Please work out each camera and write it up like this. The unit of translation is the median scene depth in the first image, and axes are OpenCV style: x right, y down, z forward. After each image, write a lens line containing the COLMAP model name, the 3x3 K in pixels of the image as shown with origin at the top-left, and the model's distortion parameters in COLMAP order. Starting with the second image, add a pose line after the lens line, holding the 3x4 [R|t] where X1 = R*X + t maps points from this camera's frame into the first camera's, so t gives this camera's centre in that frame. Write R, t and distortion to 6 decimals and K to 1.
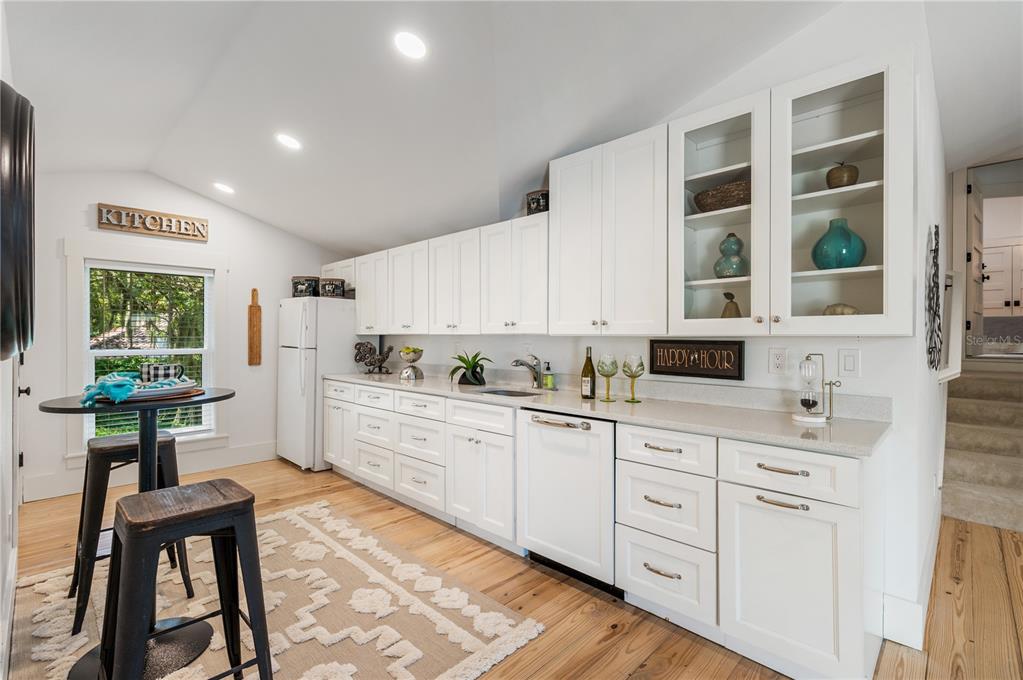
lens RADIAL K [[466.6, 0, 510.2], [0, 466.6, 336.8], [0, 0, 1]] dist [0.004064, 0.000048]
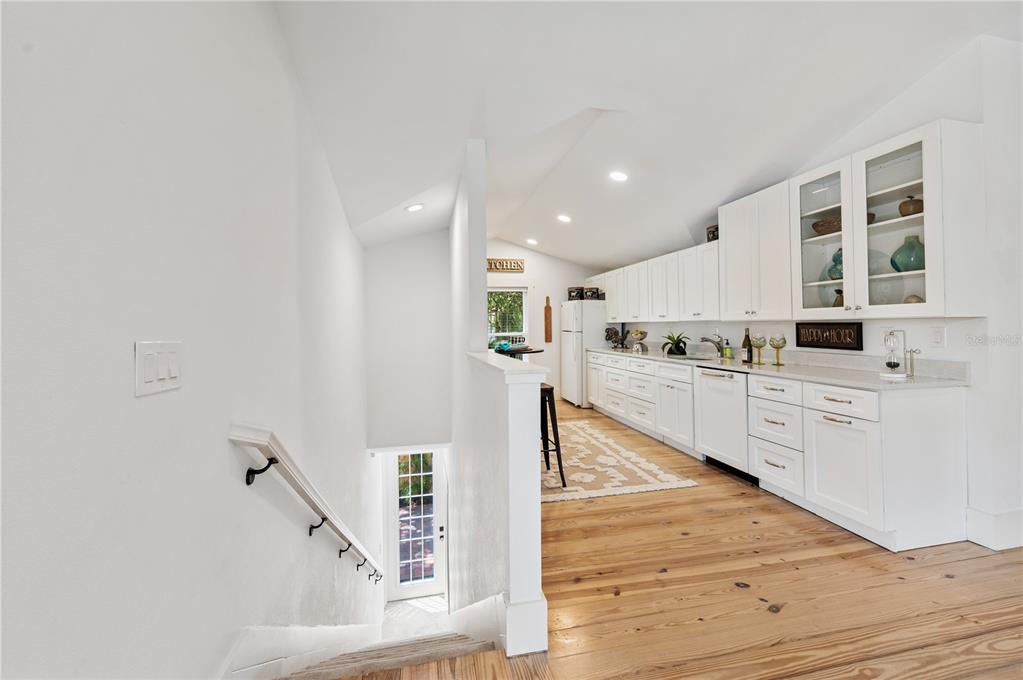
lens RADIAL K [[414.9, 0, 509.5], [0, 414.9, 319.2], [0, 0, 1]] dist [-0.000347, -0.000028]
pose [[0.833395, -0.023248, -0.552188, 0.269767], [0.016273, 0.999714, -0.017529, 0.003251], [0.552438, 0.005623, 0.833535, -0.537413]]
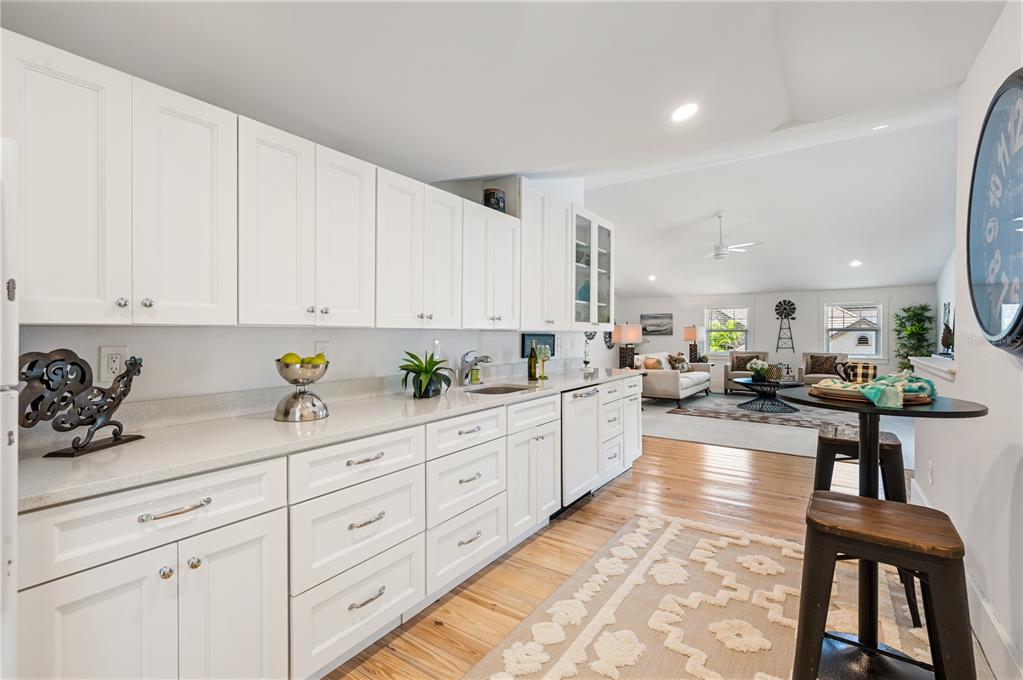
lens RADIAL K [[466.6, 0, 514.2], [0, 466.6, 332.9], [0, 0, 1]] dist [0.004064, 0.000048]
pose [[-0.182398, -0.009333, 0.983181, -1.071727], [-0.006047, 0.999947, 0.008370, -0.006585], [-0.983206, -0.004419, -0.182445, 1.279940]]
